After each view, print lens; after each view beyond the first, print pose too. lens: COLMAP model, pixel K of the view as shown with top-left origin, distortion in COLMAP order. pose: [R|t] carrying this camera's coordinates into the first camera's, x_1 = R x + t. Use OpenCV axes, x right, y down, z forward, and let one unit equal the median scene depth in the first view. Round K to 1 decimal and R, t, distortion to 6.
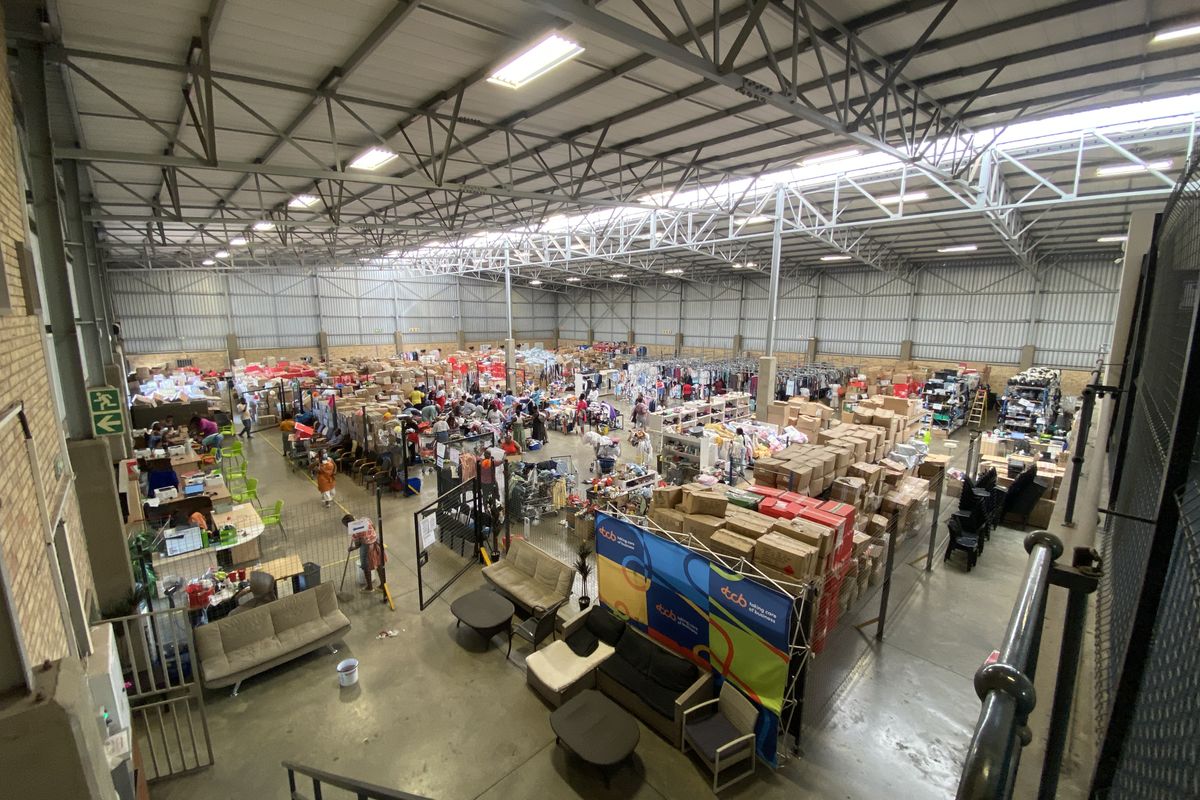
lens RADIAL K [[492.7, 0, 607.0], [0, 492.7, 397.4], [0, 0, 1]] dist [0.061495, -0.043034]
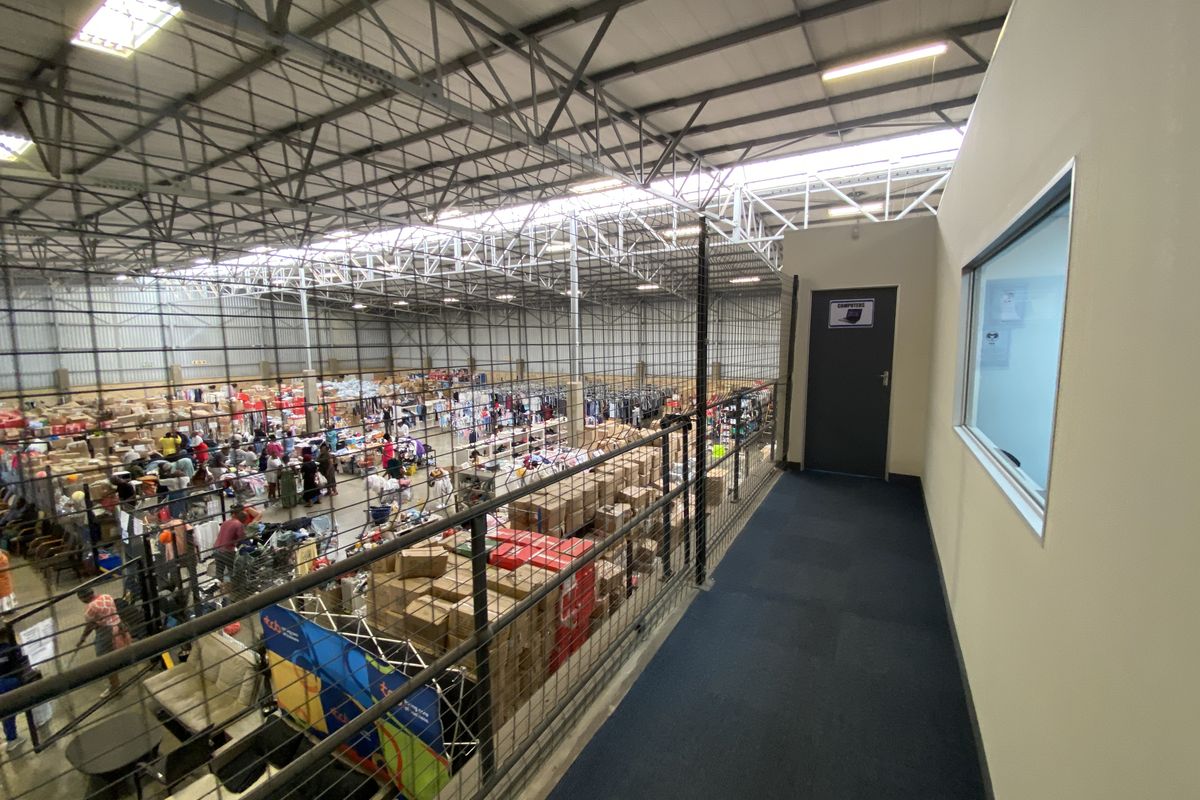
lens RADIAL K [[492.7, 0, 607.0], [0, 492.7, 397.4], [0, 0, 1]] dist [0.061495, -0.043034]
pose [[0.960745, -0.043283, 0.274037, 0.112809], [0.057248, 0.997426, -0.043166, -0.004655], [-0.271464, 0.057160, 0.960750, 0.032826]]
